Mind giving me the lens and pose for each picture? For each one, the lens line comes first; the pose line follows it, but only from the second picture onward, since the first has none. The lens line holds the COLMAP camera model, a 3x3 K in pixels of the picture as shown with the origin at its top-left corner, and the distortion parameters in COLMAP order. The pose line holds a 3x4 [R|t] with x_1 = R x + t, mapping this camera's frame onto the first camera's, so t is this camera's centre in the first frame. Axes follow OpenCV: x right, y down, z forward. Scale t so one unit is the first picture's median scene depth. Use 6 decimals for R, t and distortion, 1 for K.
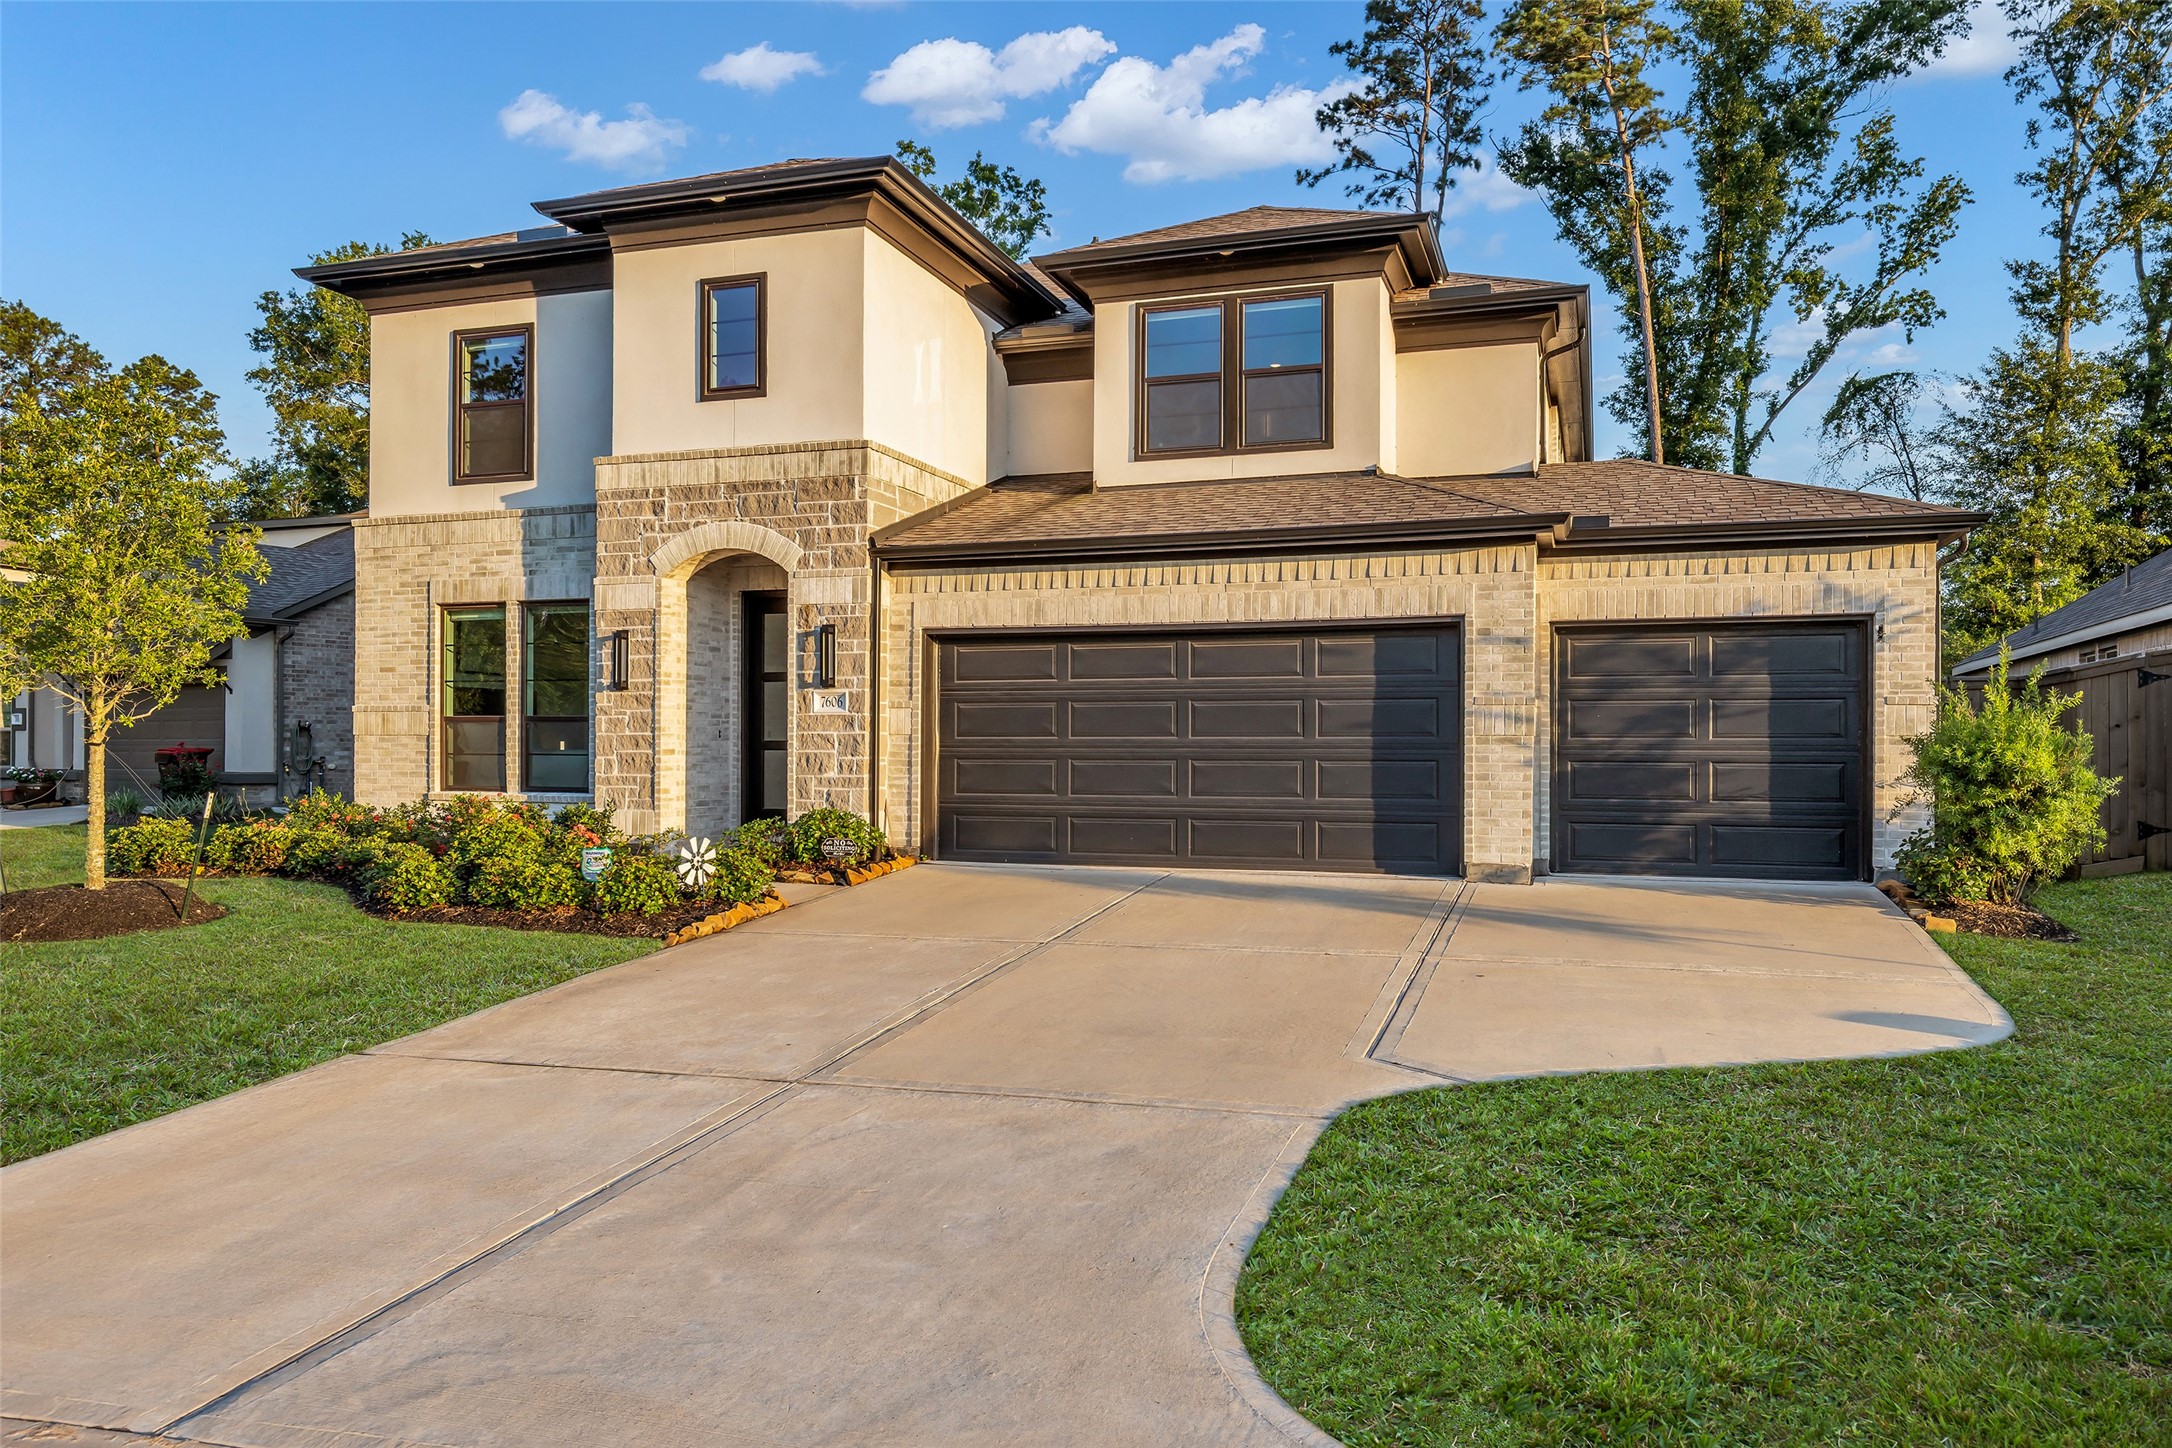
lens RADIAL K [[1470.0, 0, 1082.9], [0, 1470.0, 714.7], [0, 0, 1]] dist [-0.000194, -0.000144]
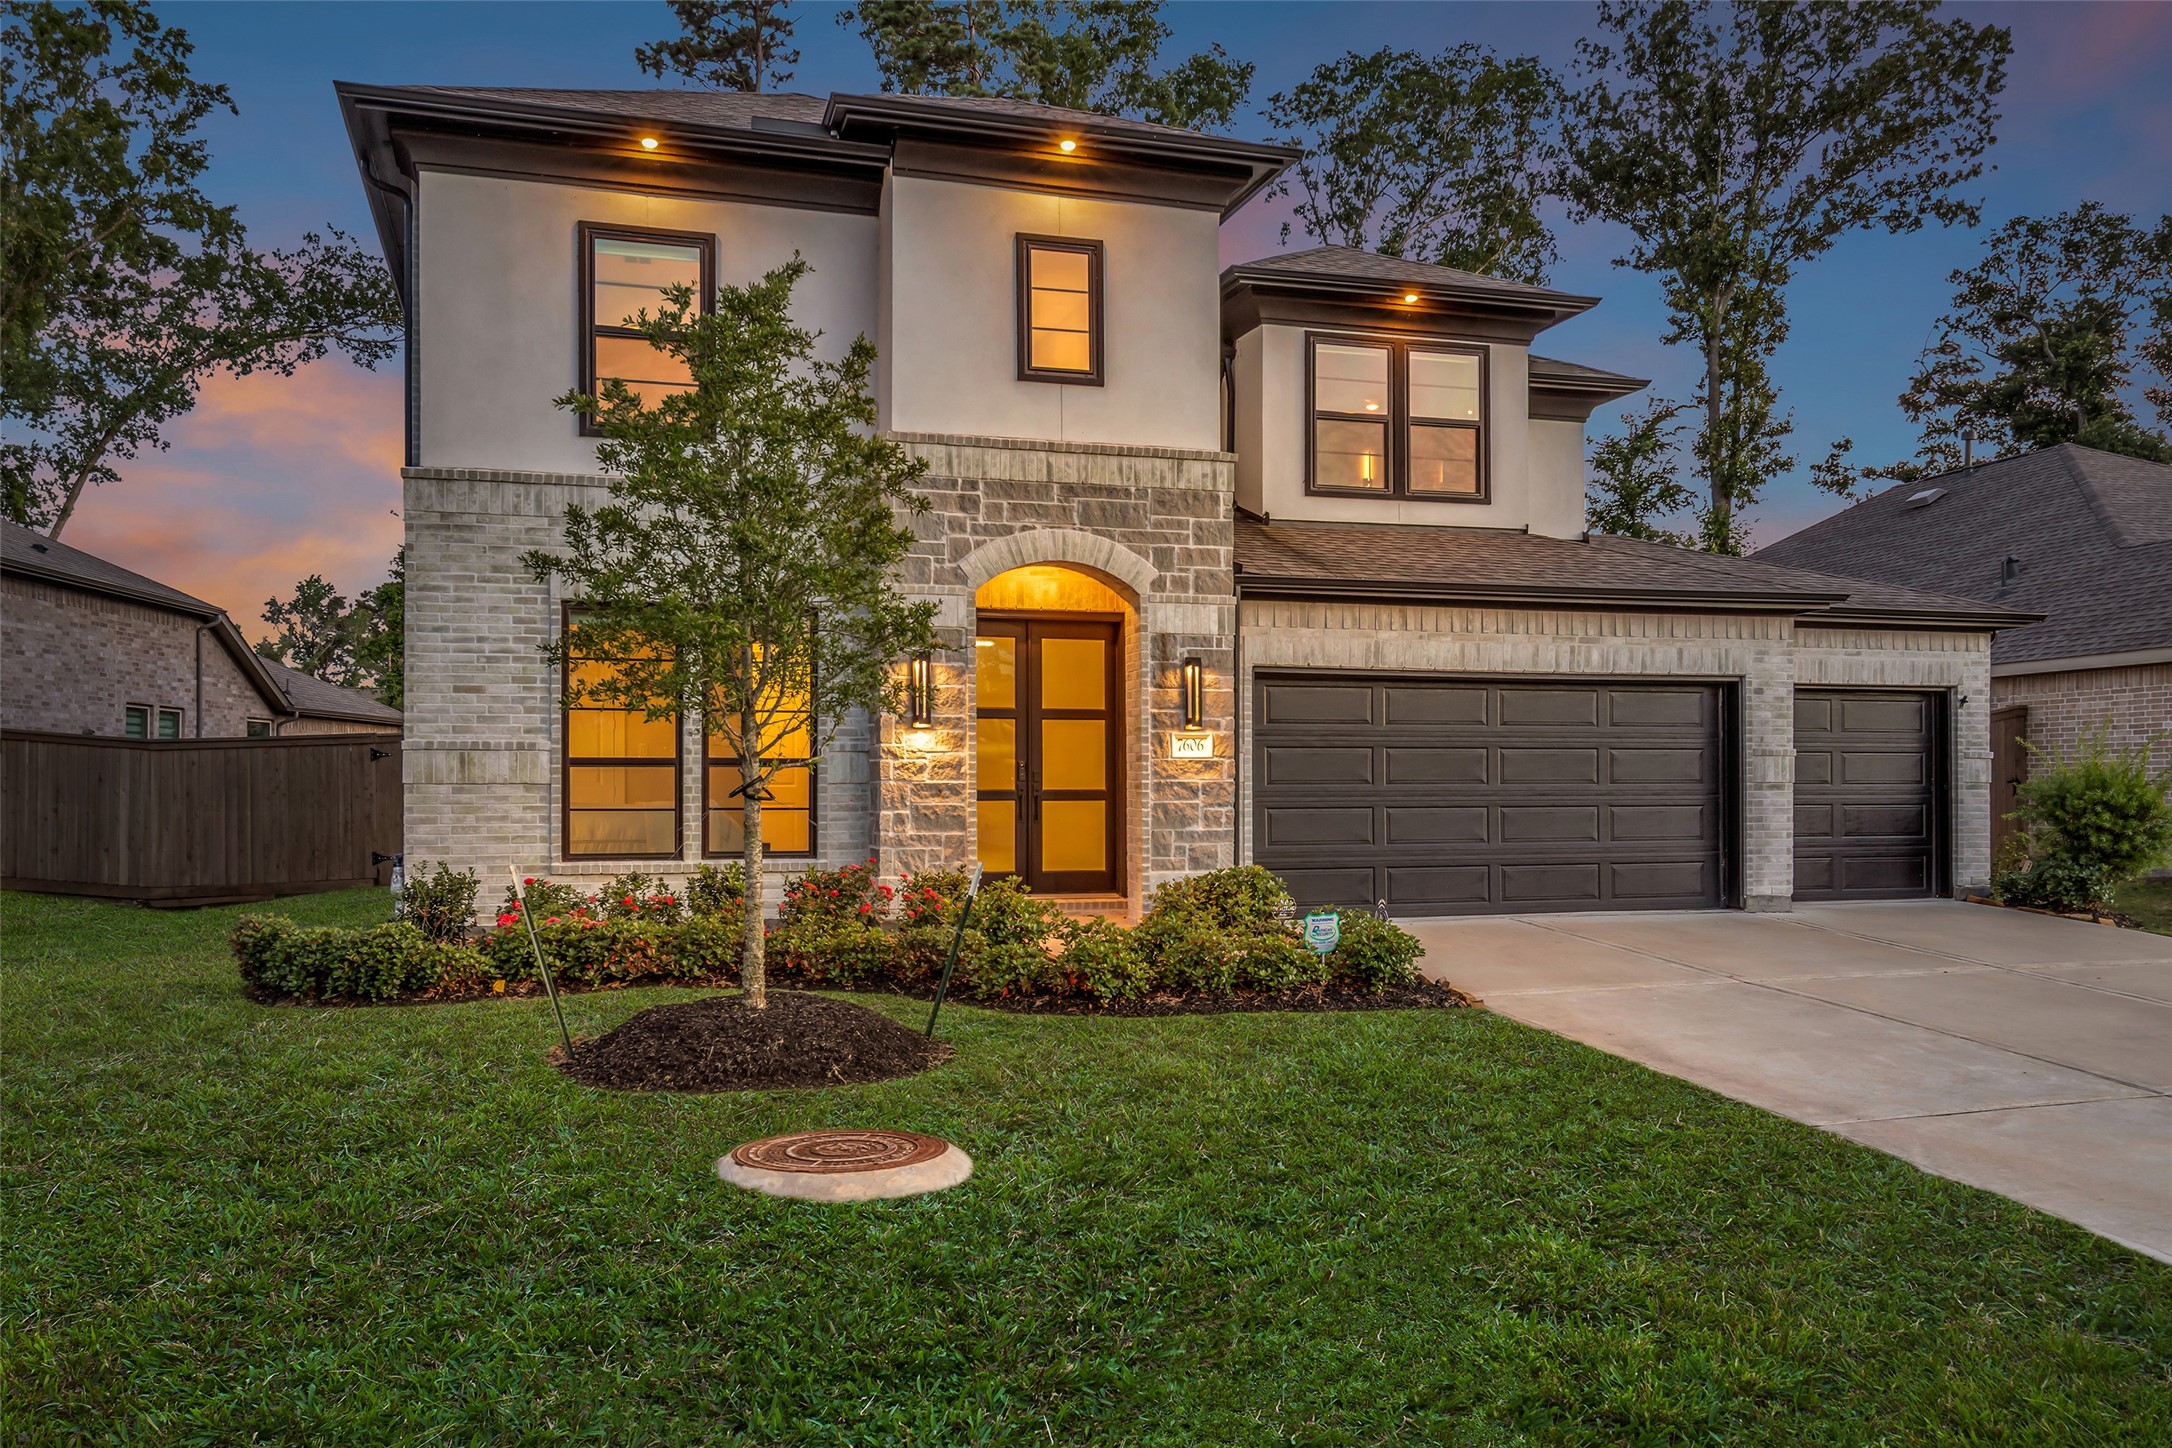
lens RADIAL K [[1675.8, 0, 1088.3], [0, 1675.8, 737.2], [0, 0, 1]] dist [0.009316, 0.002257]
pose [[0.817677, 0.013007, 0.575530, -0.780293], [-0.008537, 0.999909, -0.010470, -0.002460], [-0.575614, 0.003648, 0.817713, 0.208841]]
